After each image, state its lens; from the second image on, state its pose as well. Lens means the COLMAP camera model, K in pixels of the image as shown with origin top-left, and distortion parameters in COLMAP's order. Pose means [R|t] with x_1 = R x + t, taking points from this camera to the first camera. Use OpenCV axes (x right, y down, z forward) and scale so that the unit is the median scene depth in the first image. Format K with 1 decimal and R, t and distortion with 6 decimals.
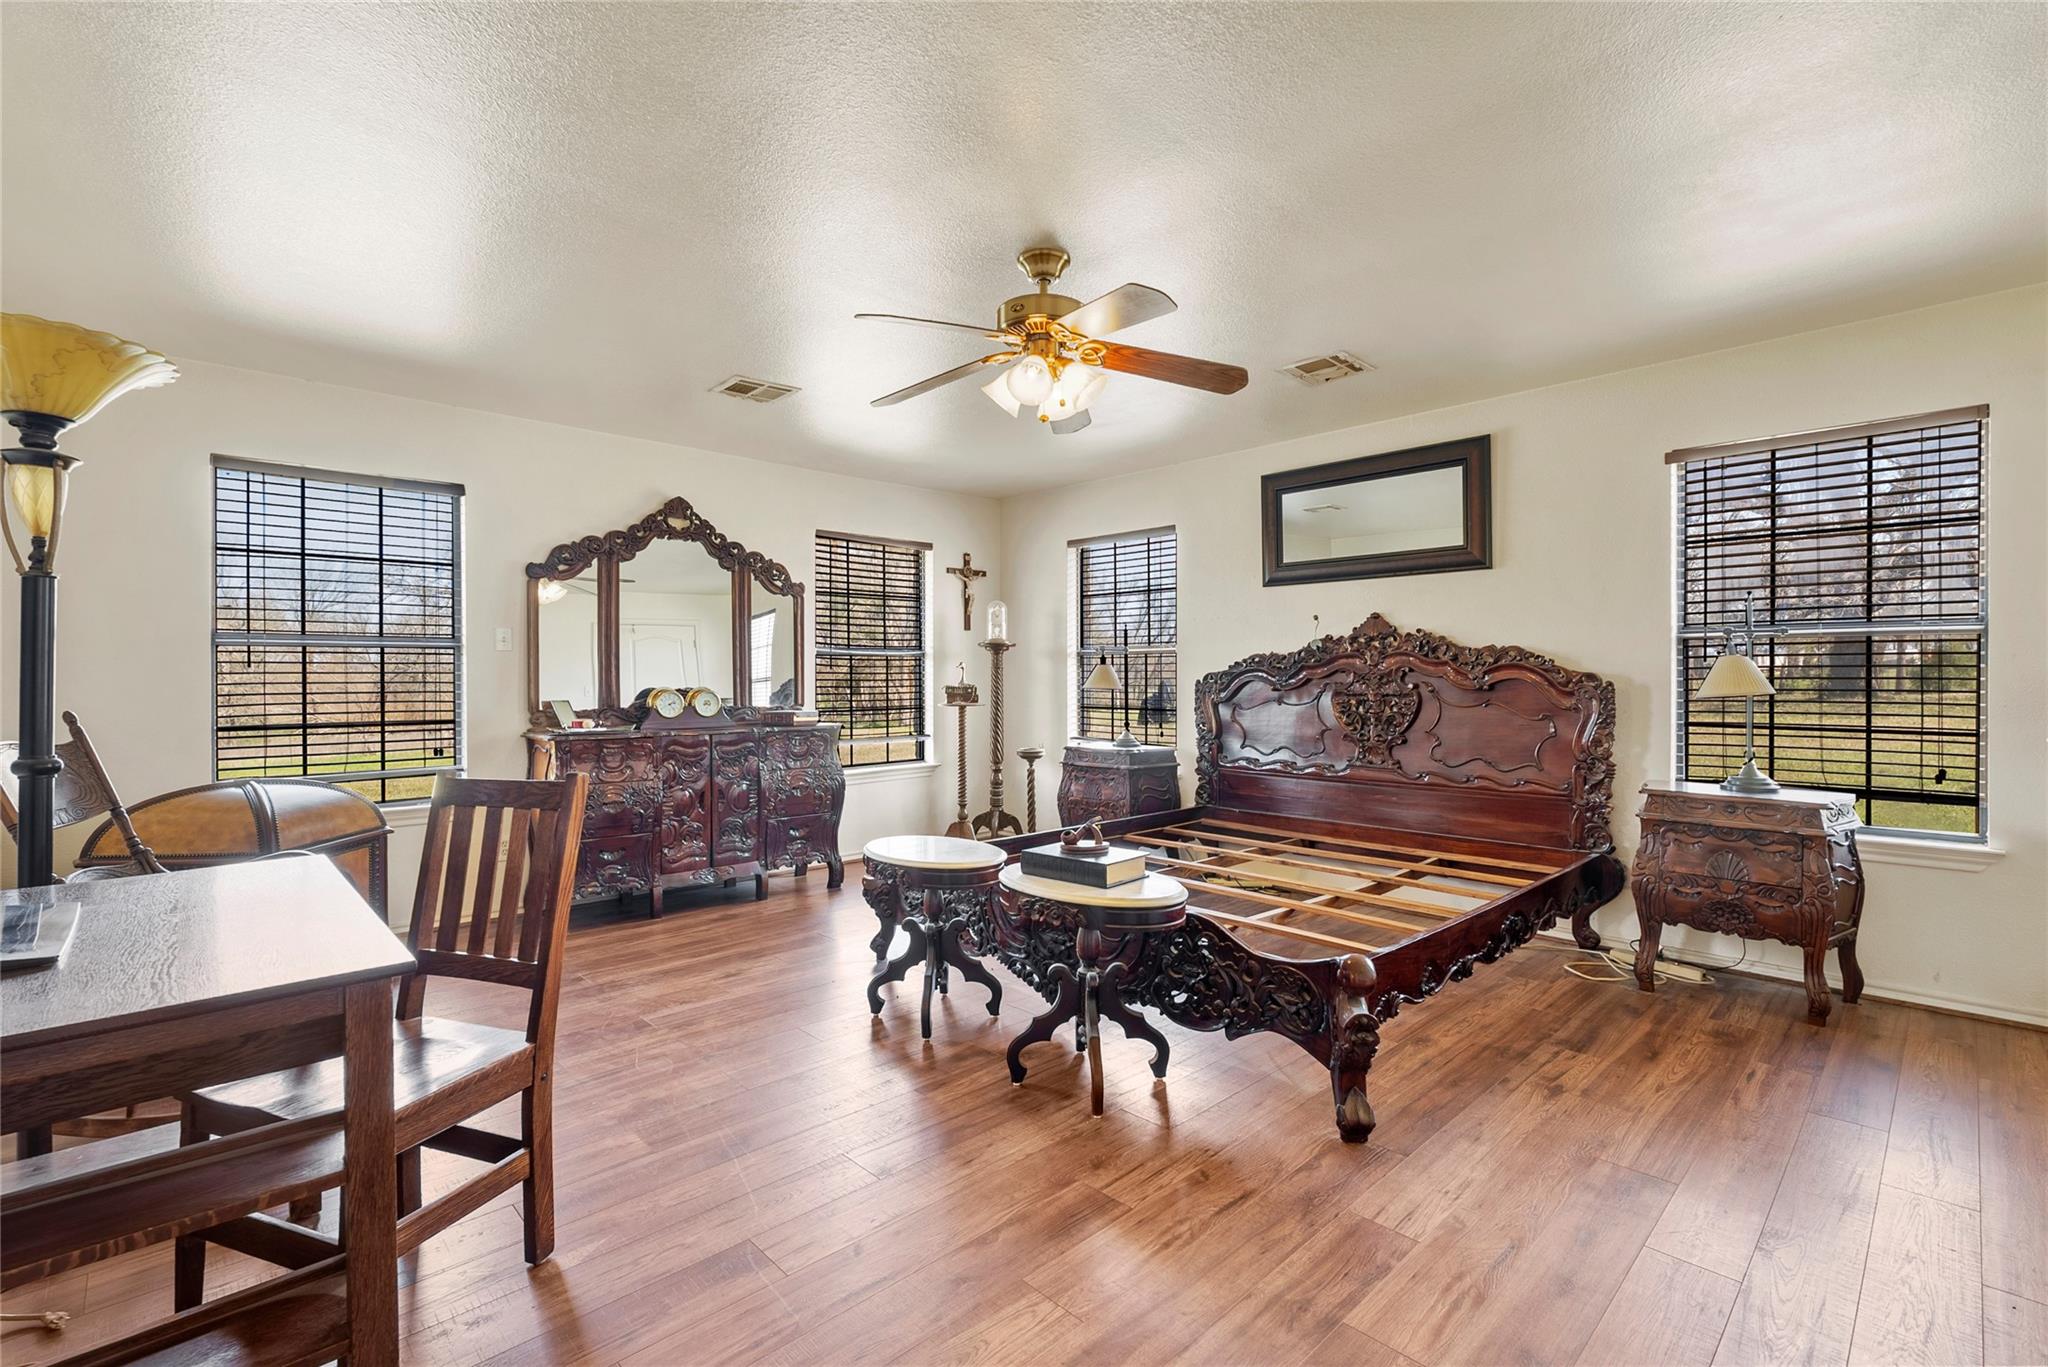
lens RADIAL K [[912.5, 0, 1026.7], [0, 912.5, 677.9], [0, 0, 1]] dist [-0.004418, 0.000265]
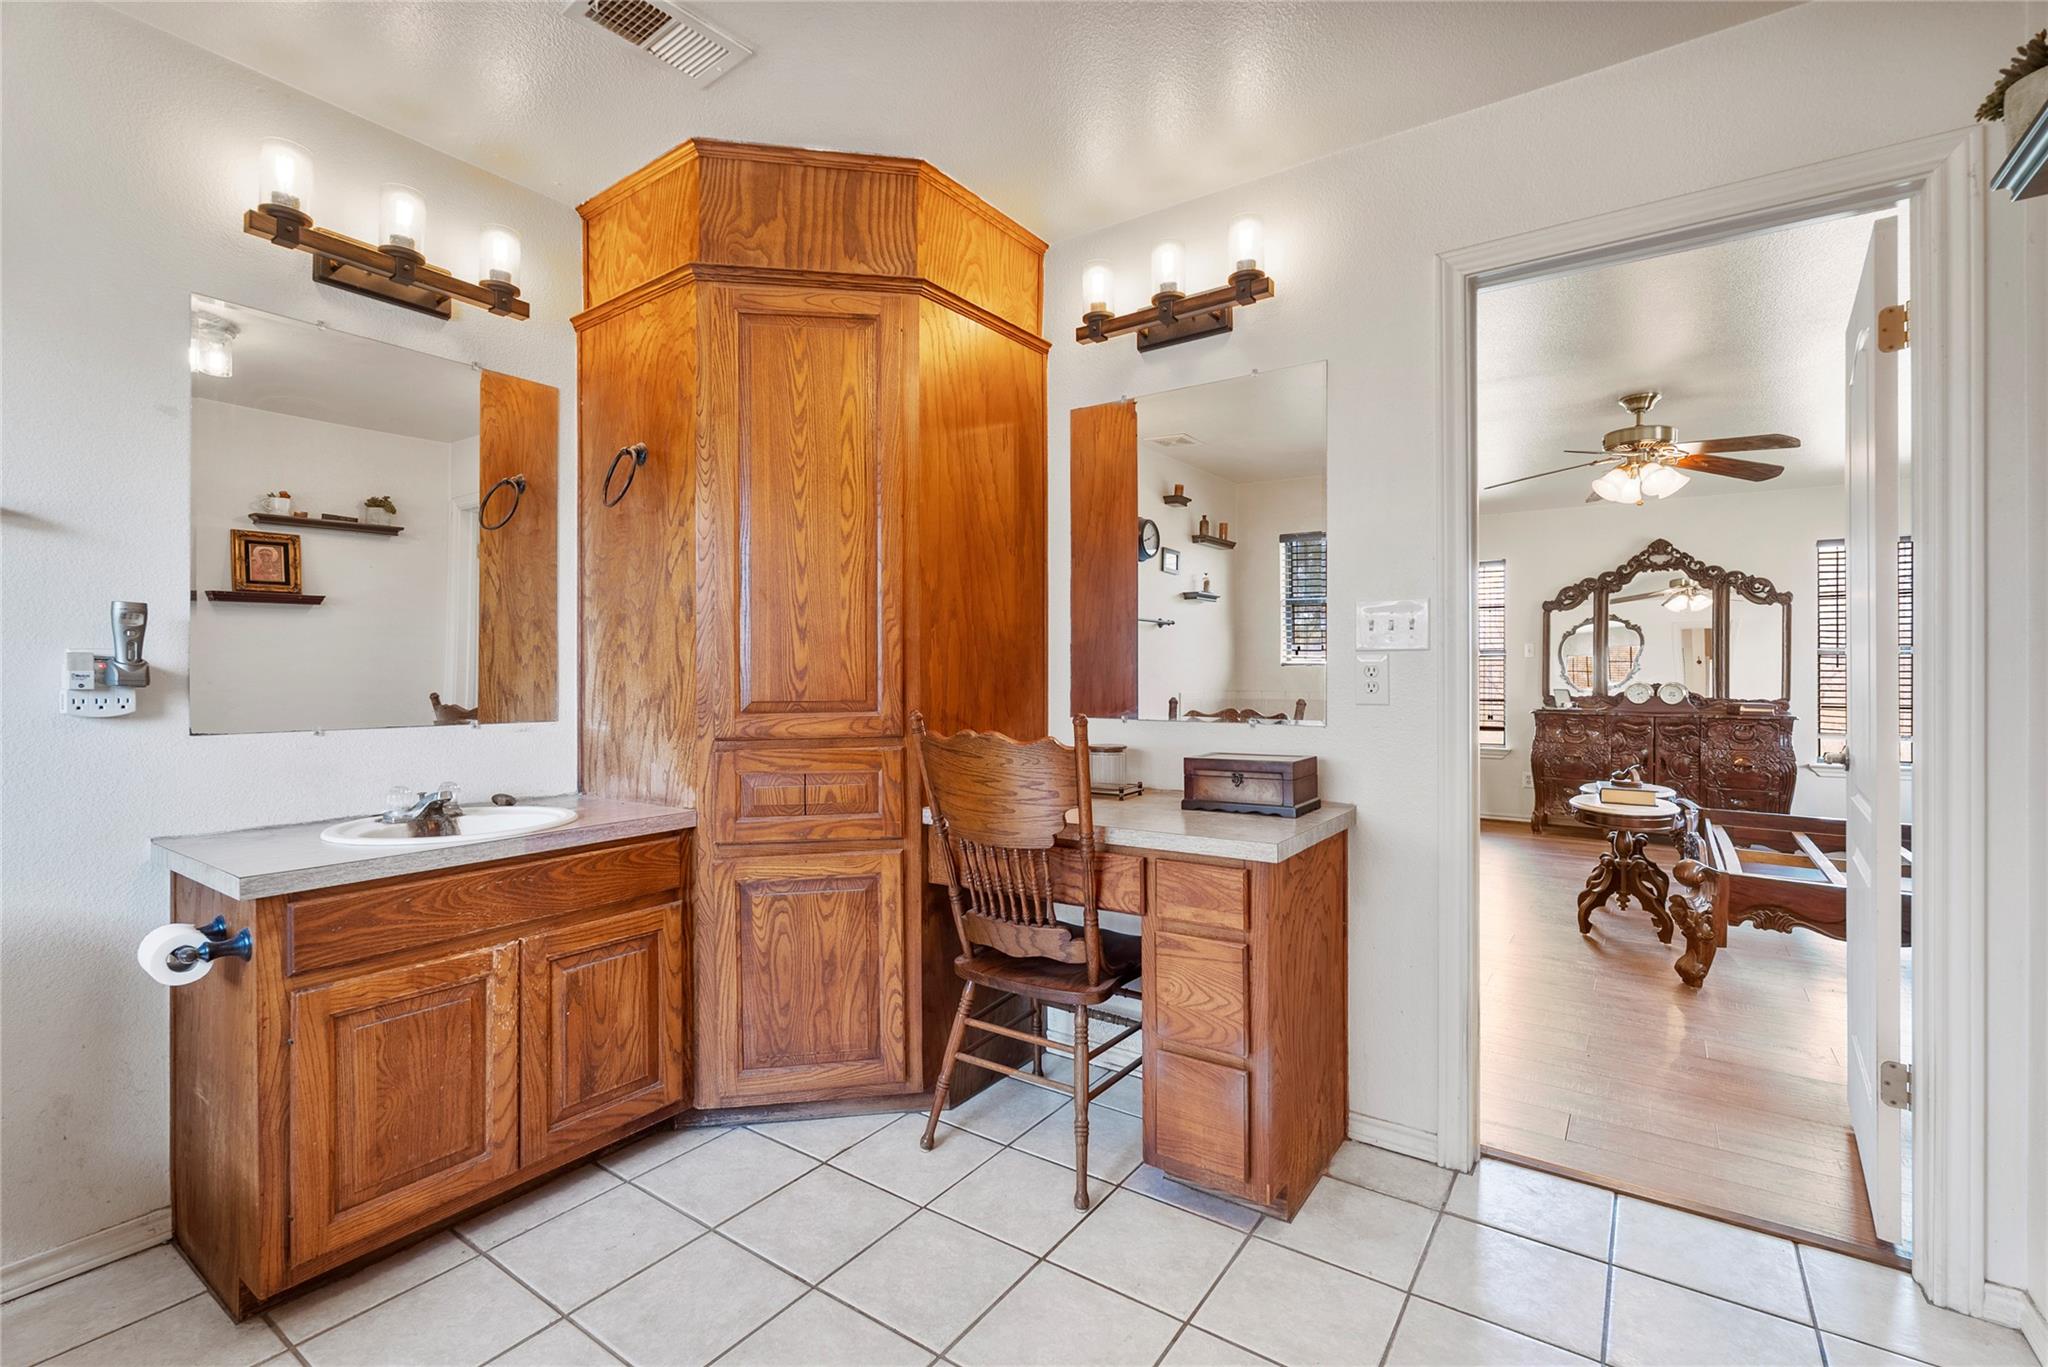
lens RADIAL K [[912.5, 0, 1027.6], [0, 912.5, 674.0], [0, 0, 1]] dist [-0.004418, 0.000265]
pose [[0.197390, 0.001084, -0.980324, 0.750909], [-0.001198, 0.999999, 0.000864, -0.001150], [0.980324, 0.001003, 0.197391, -0.168513]]
